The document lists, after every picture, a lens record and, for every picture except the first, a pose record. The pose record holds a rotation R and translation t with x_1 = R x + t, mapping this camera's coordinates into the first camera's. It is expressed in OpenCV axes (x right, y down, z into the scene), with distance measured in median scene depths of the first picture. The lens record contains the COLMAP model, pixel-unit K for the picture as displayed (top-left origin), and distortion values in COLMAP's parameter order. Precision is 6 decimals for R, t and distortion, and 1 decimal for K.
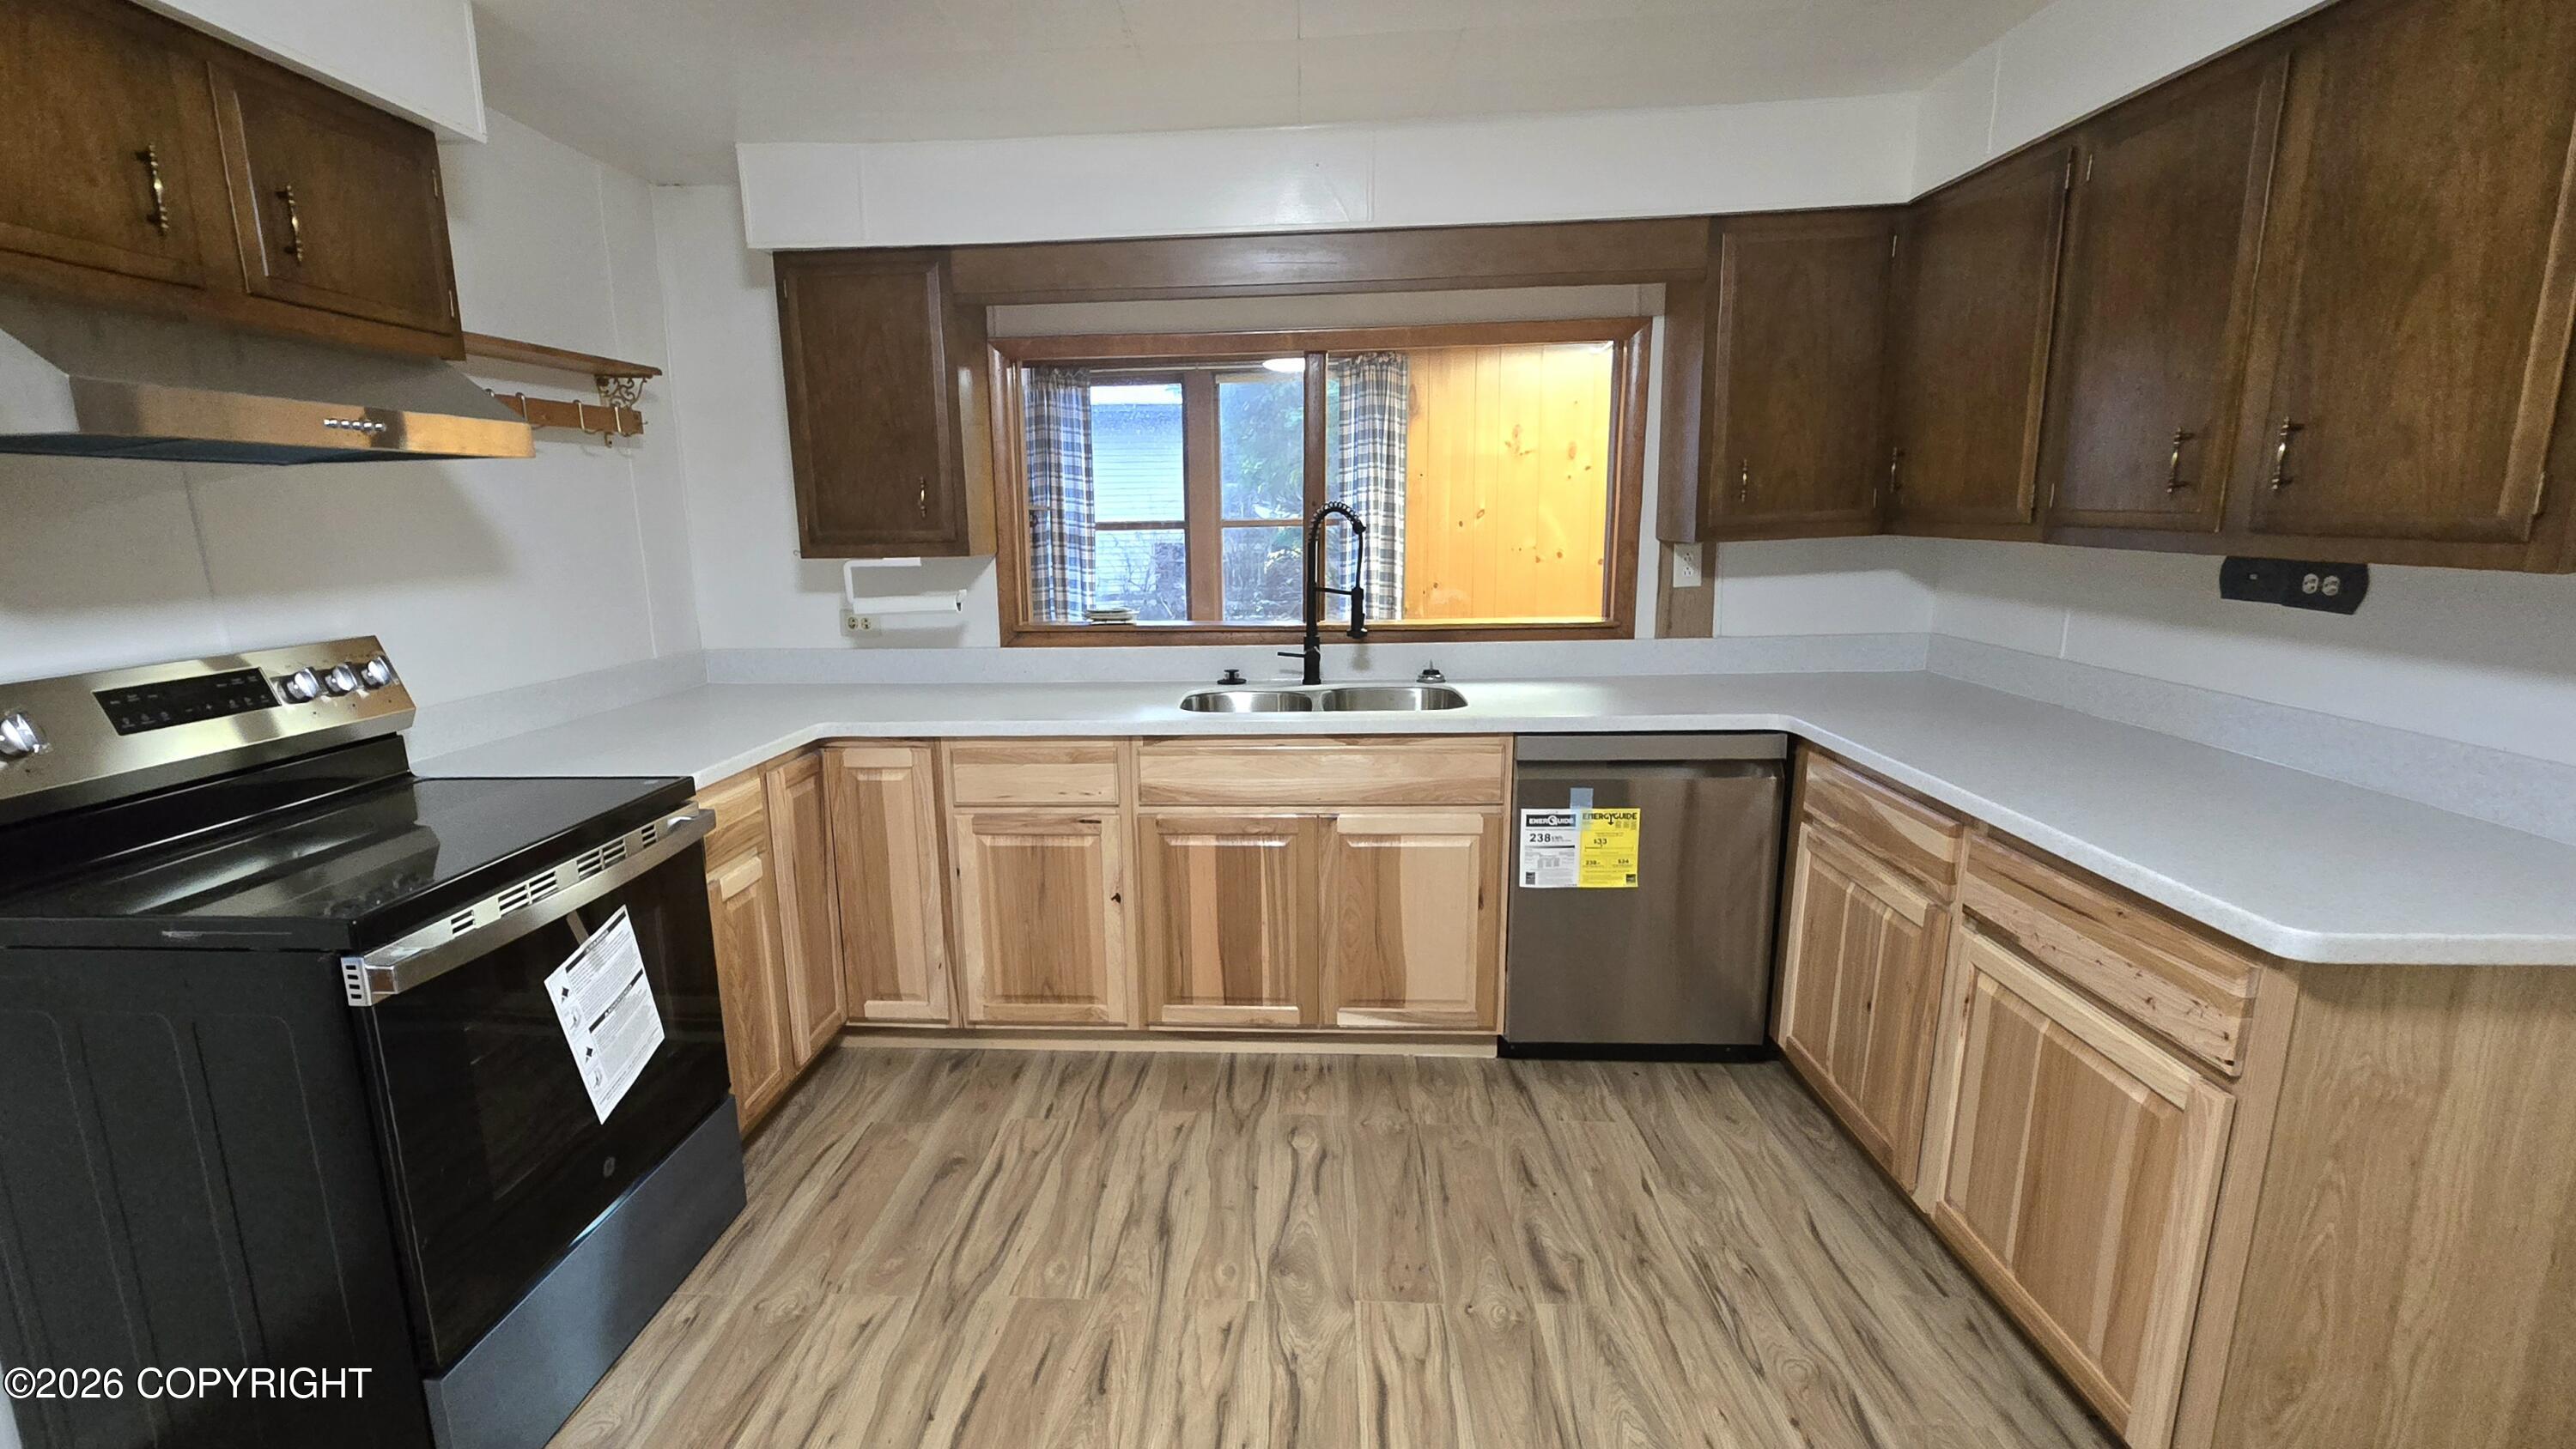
lens RADIAL K [[1116.8, 0, 1215.6], [0, 1116.8, 735.9], [0, 0, 1]] dist [-0.000004, 0.000097]
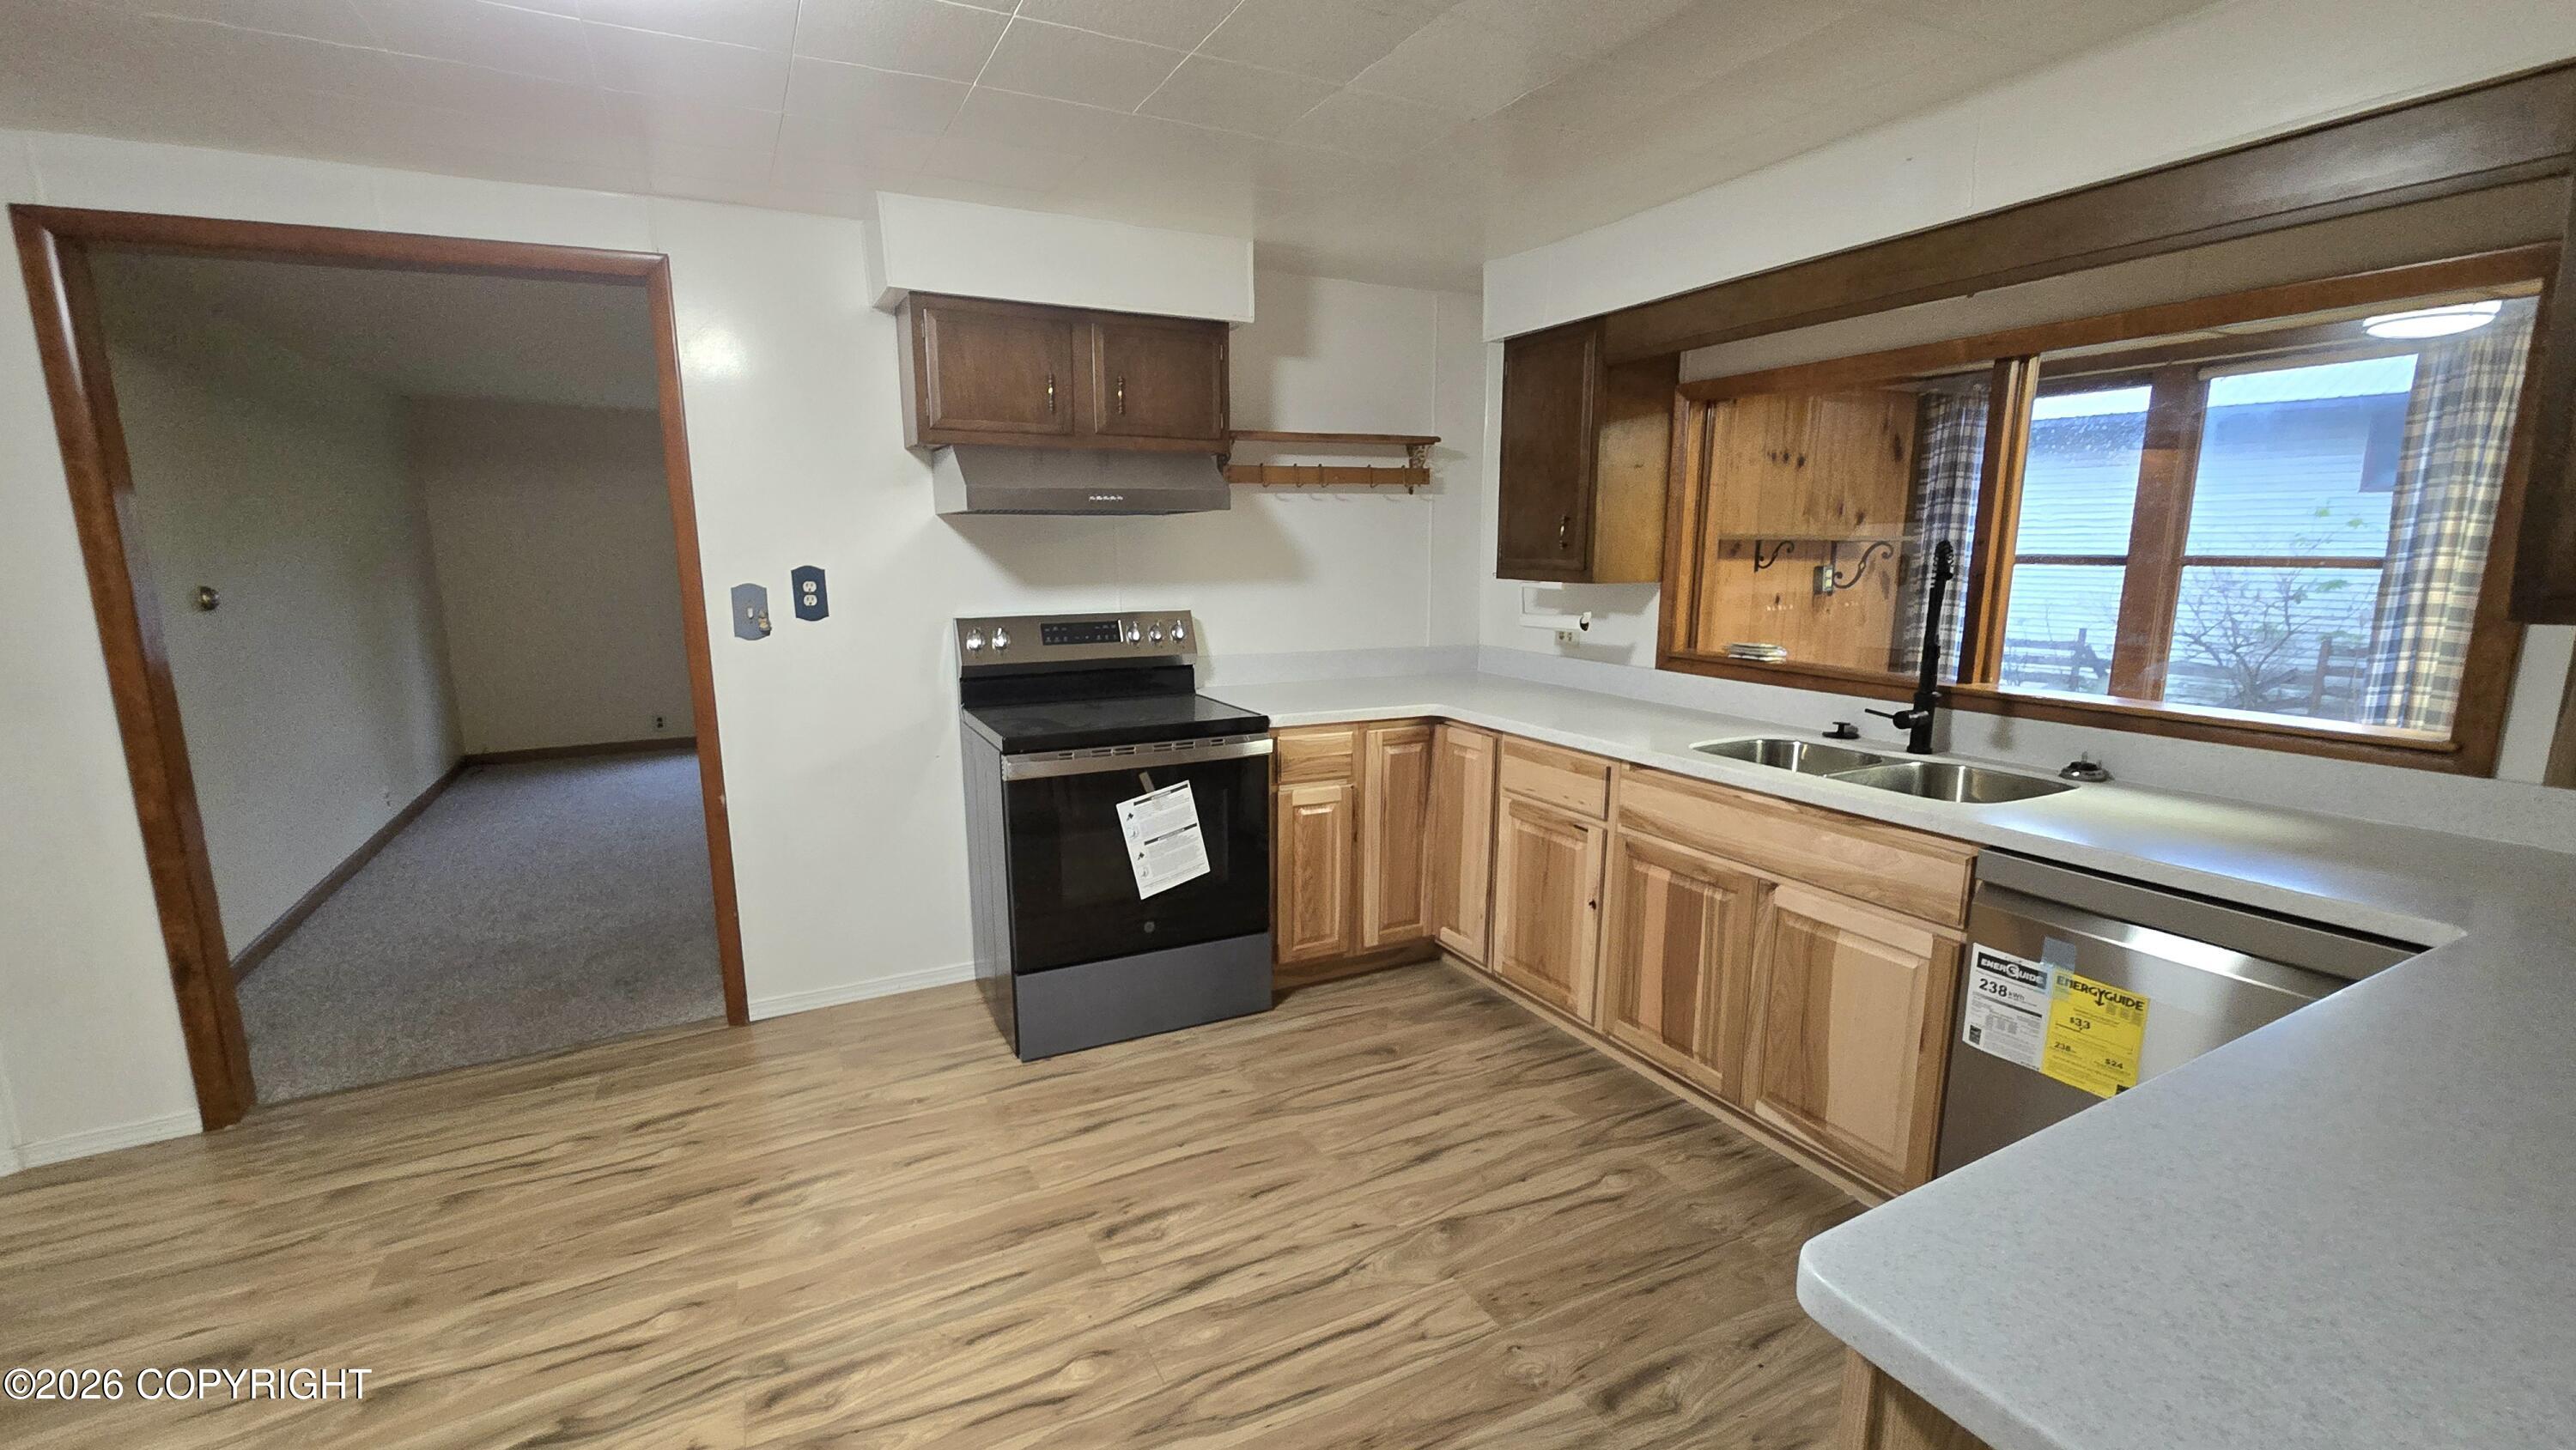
lens RADIAL K [[1067.4, 0, 1288.0], [0, 1067.4, 725.0], [0, 0, 1]] dist [0.001884, 0.000313]
pose [[0.521999, 0.161143, -0.837586, 0.605732], [-0.173462, 0.981526, 0.080731, -0.058400], [0.835122, 0.103148, 0.540308, 0.180894]]
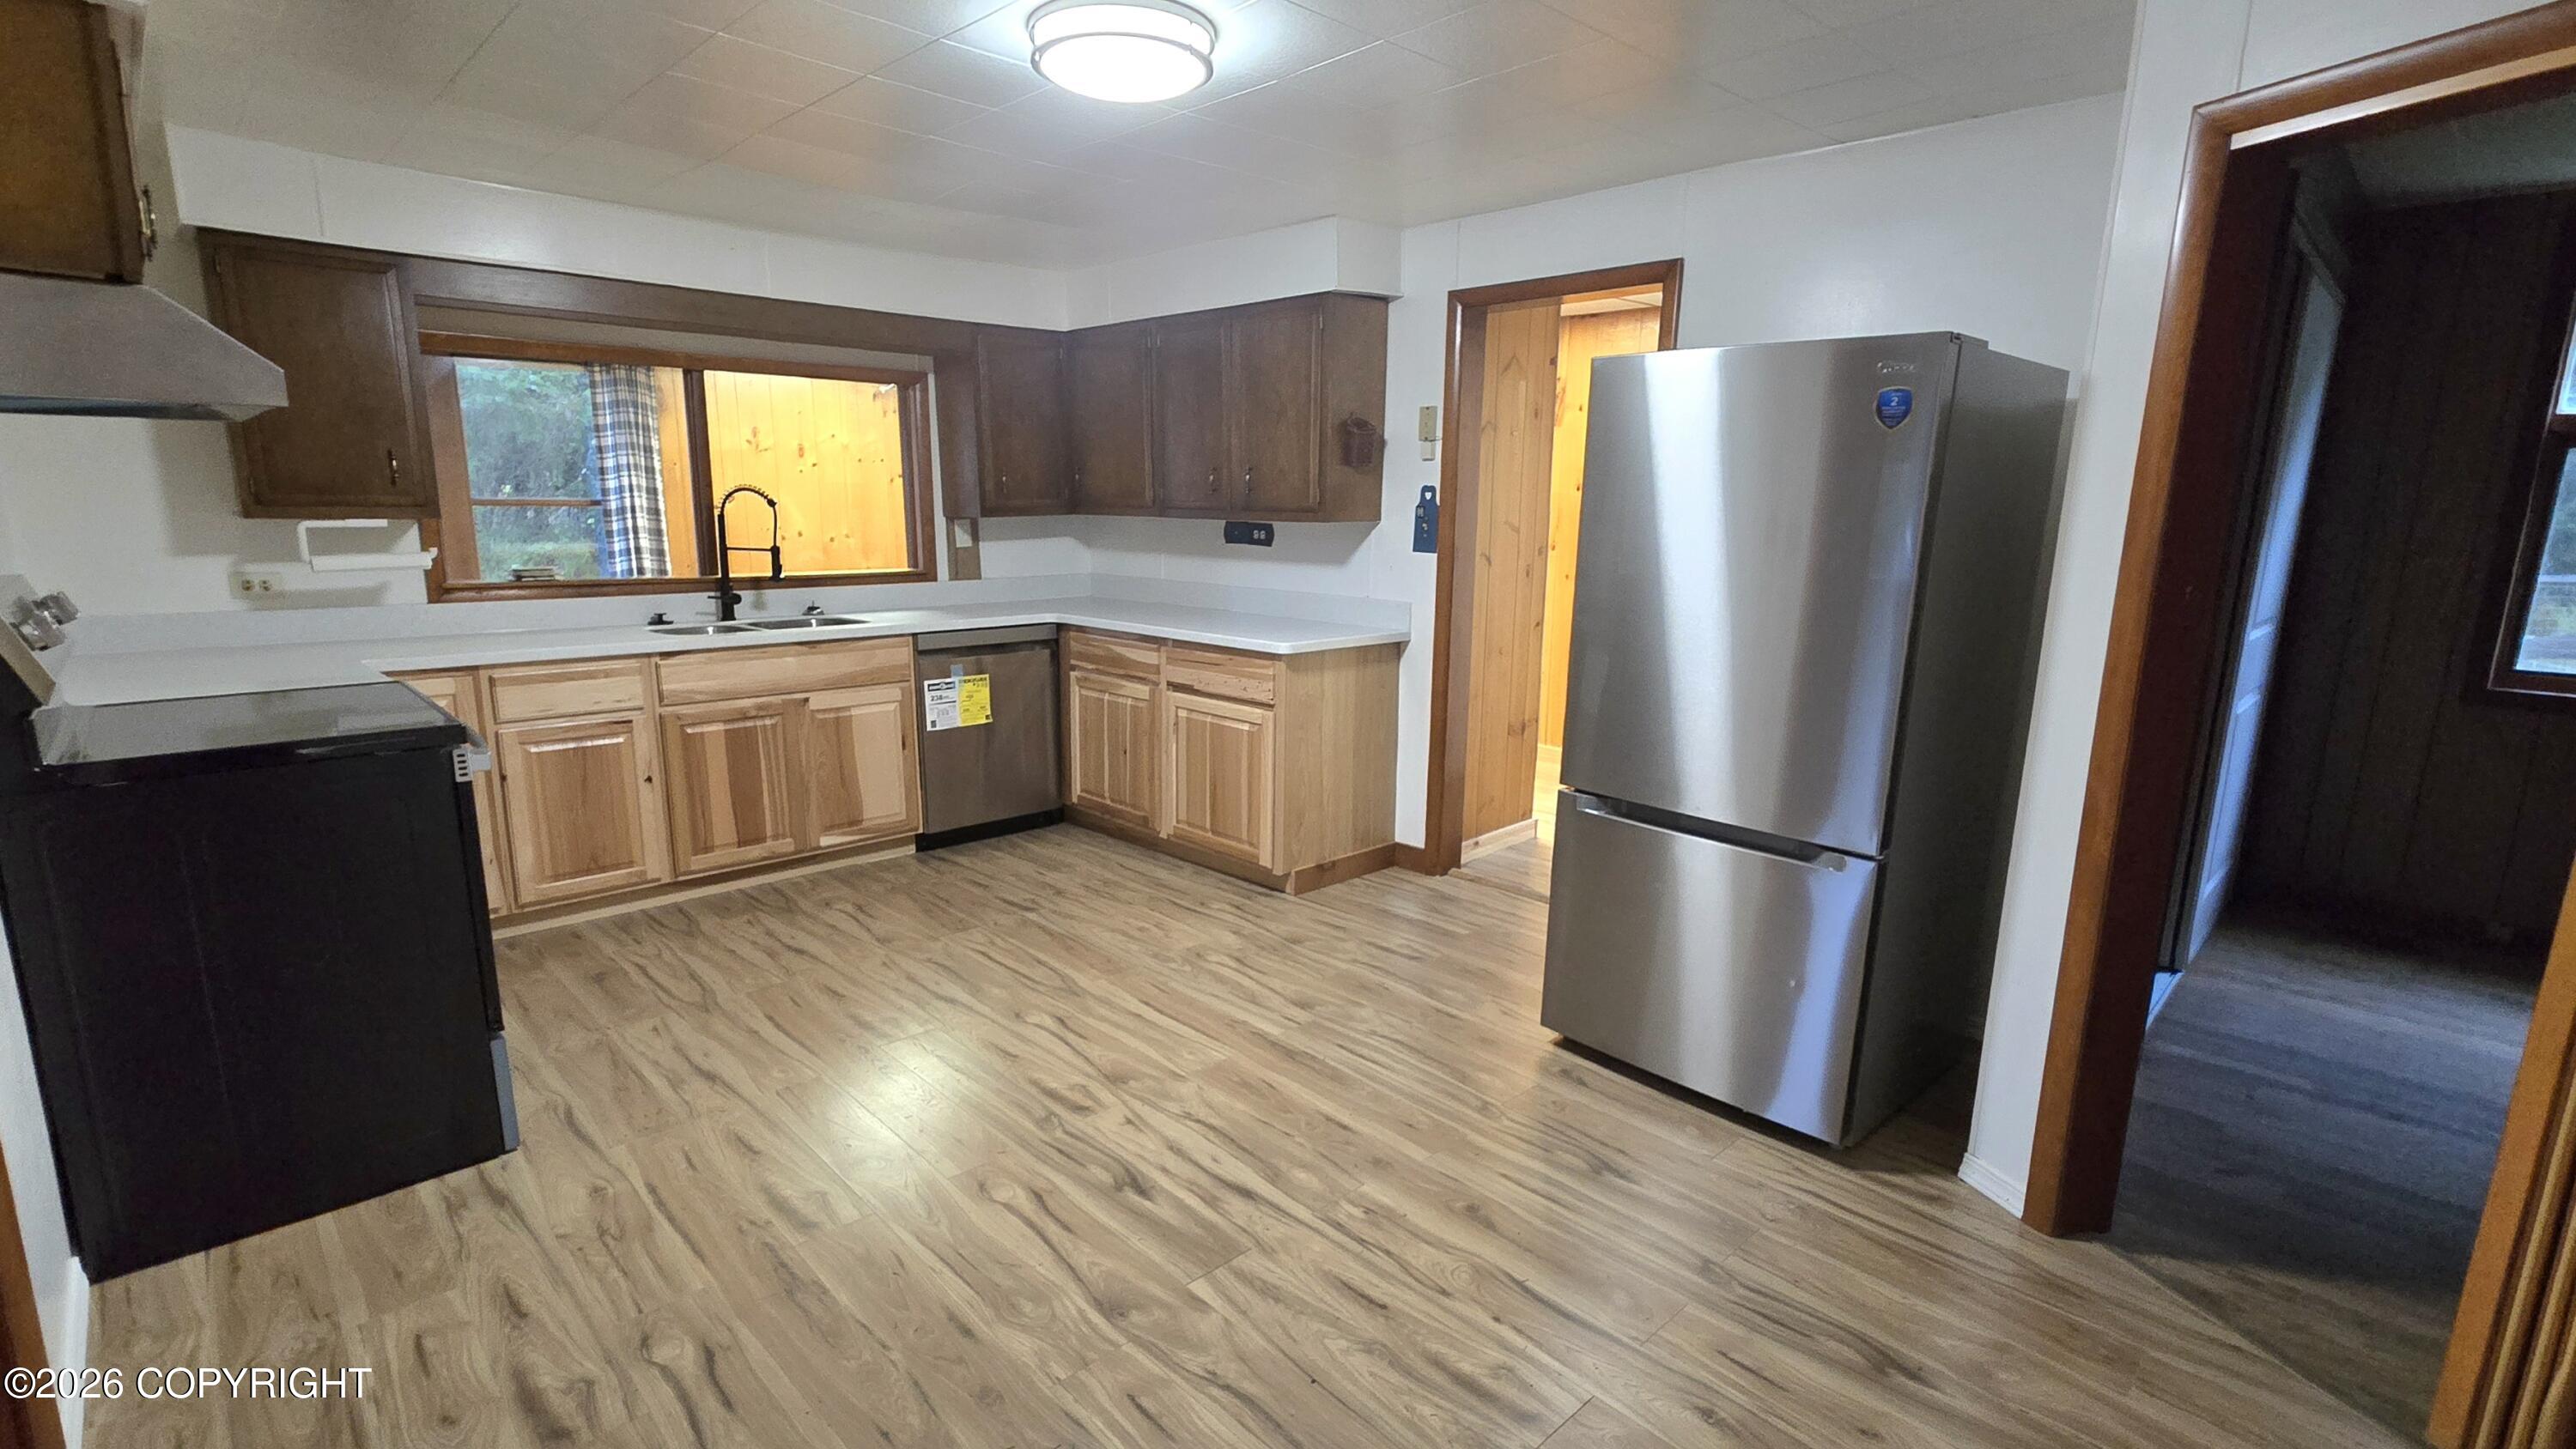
lens RADIAL K [[1195.1, 0, 1288.0], [0, 1195.1, 724.5], [0, 0, 1]] dist [-0.001114, -0.000135]
pose [[0.659274, -0.111805, 0.743544, -0.639194], [0.128328, 0.991105, 0.035246, 0.130006], [-0.740871, 0.072181, 0.667757, -0.501150]]
